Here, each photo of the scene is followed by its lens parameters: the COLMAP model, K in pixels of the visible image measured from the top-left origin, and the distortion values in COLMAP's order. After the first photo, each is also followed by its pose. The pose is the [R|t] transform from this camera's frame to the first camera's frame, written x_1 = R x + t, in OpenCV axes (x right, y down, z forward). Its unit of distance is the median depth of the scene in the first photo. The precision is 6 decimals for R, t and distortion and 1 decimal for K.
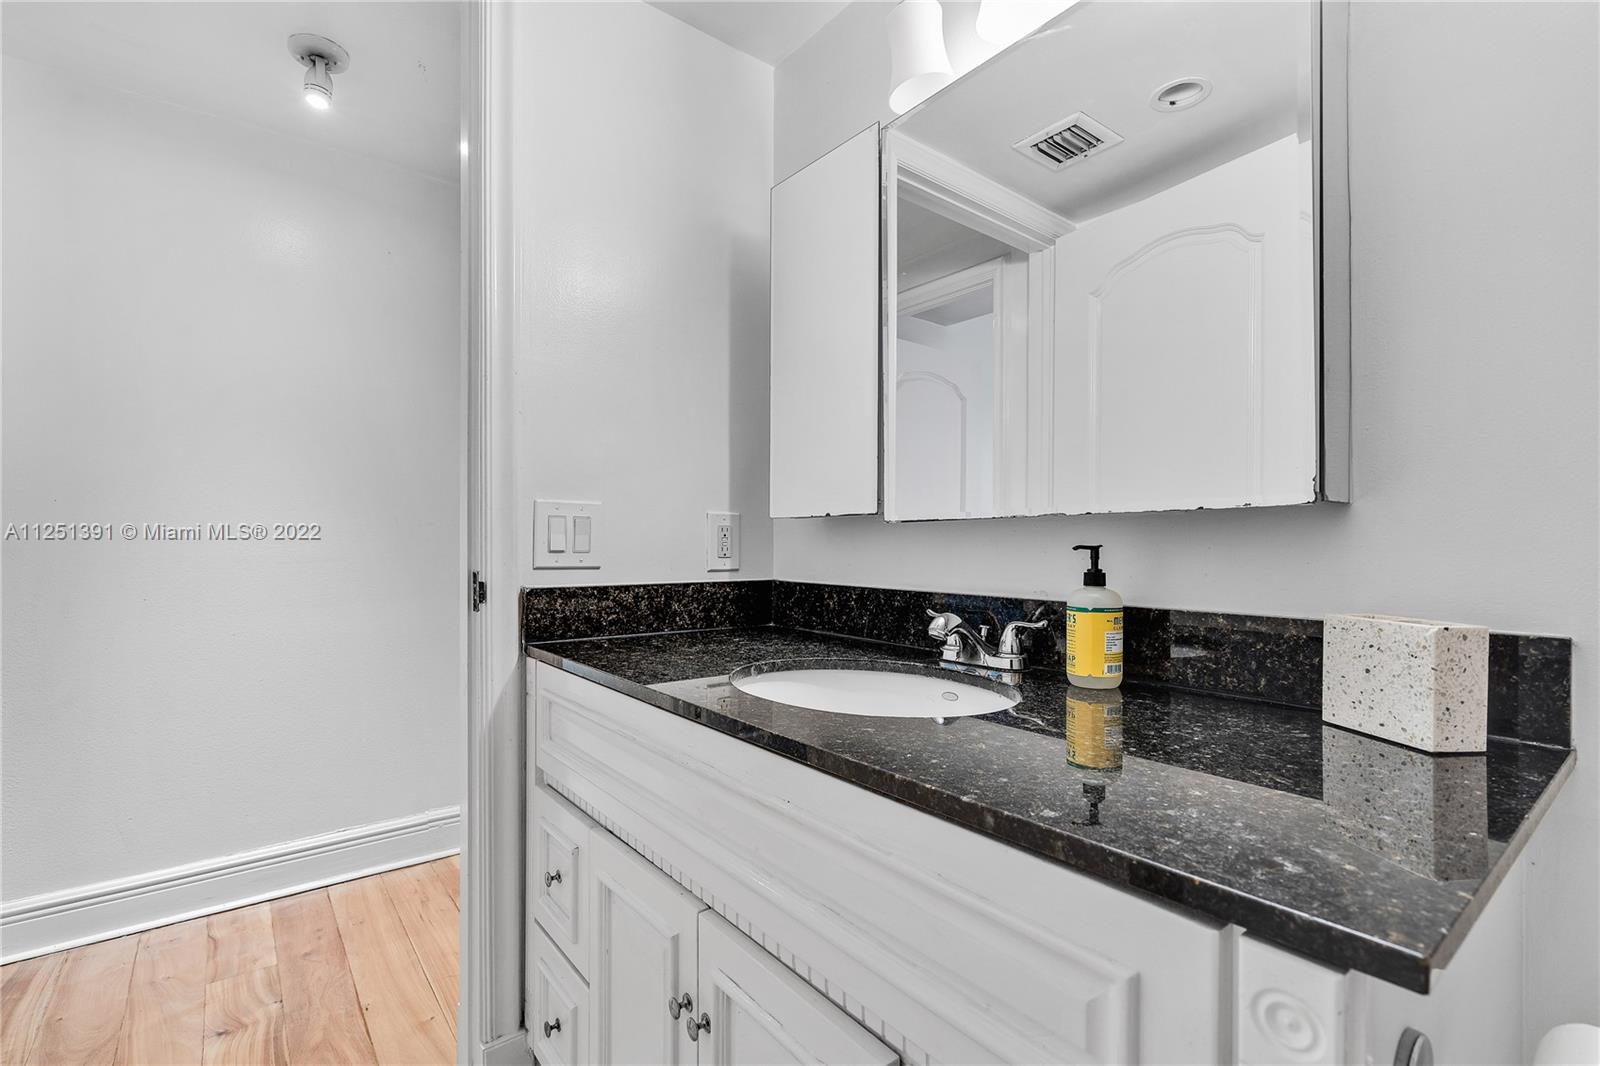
lens RADIAL K [[747.1, 0, 799.9], [0, 747.1, 539.8], [0, 0, 1]] dist [-0.002193, 0.002923]
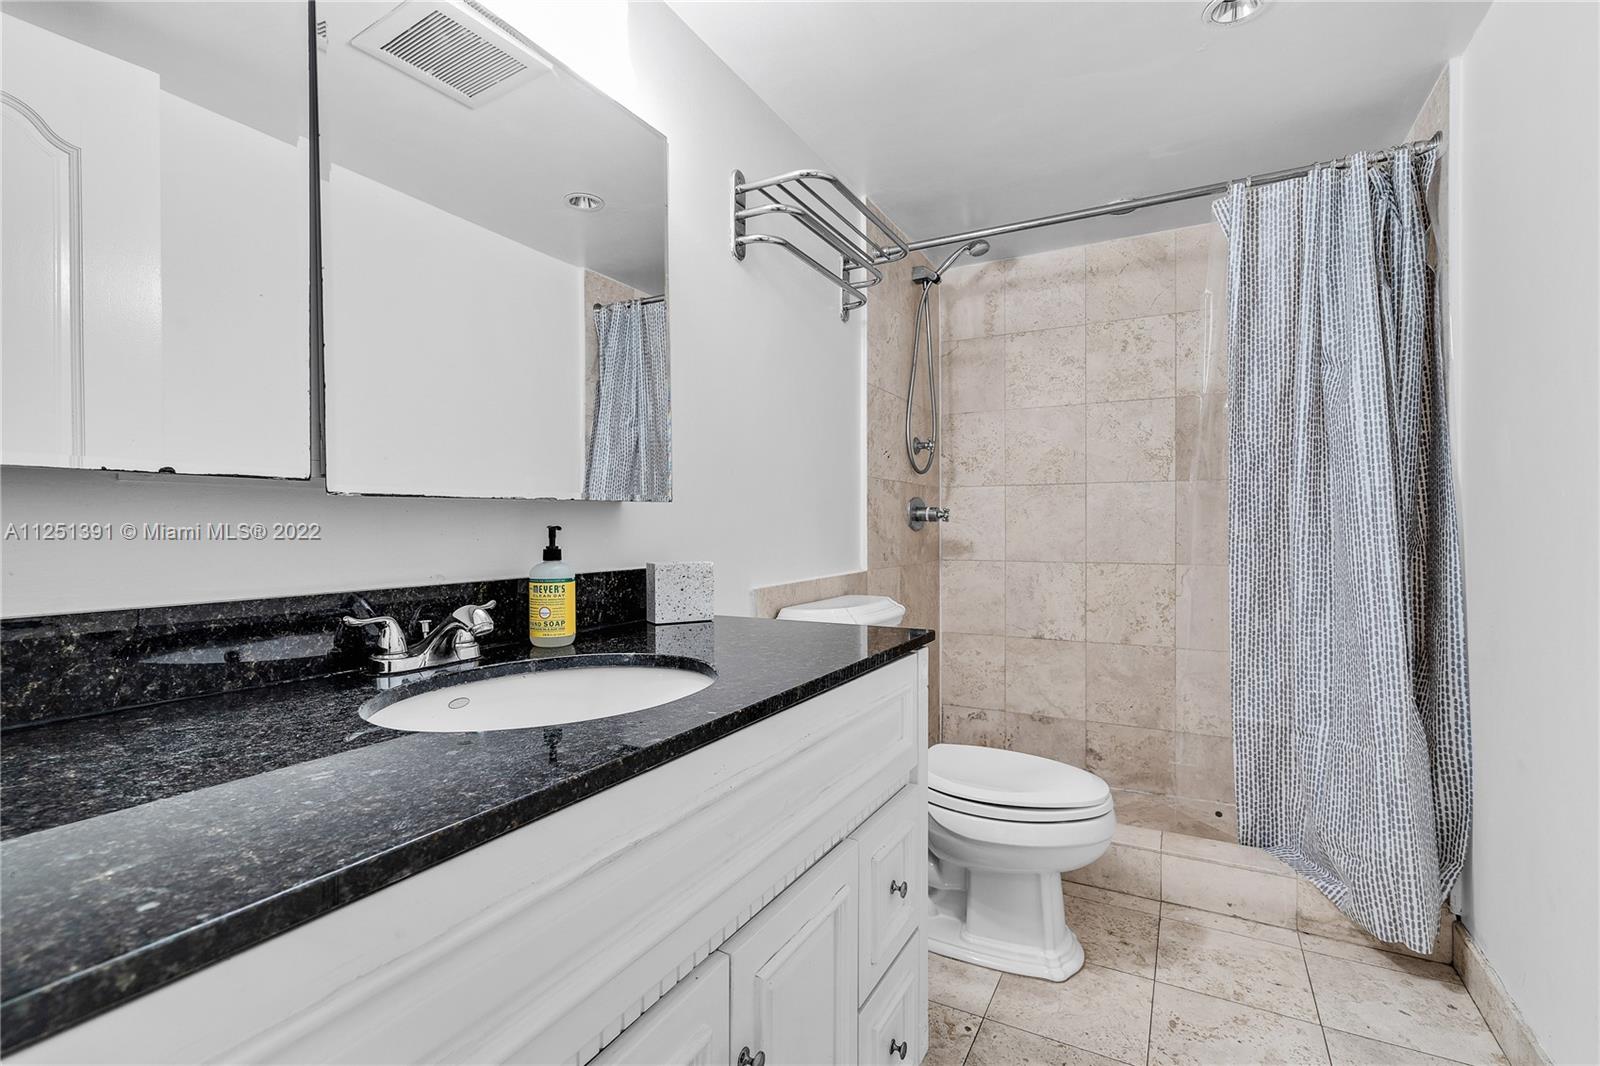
lens RADIAL K [[747.1, 0, 799.1], [0, 747.1, 528.2], [0, 0, 1]] dist [-0.002193, 0.002923]
pose [[-0.416716, -0.006044, 0.909017, -0.837480], [-0.003587, 0.999981, 0.005004, 0.003727], [-0.909030, -0.001176, -0.416729, 1.136754]]
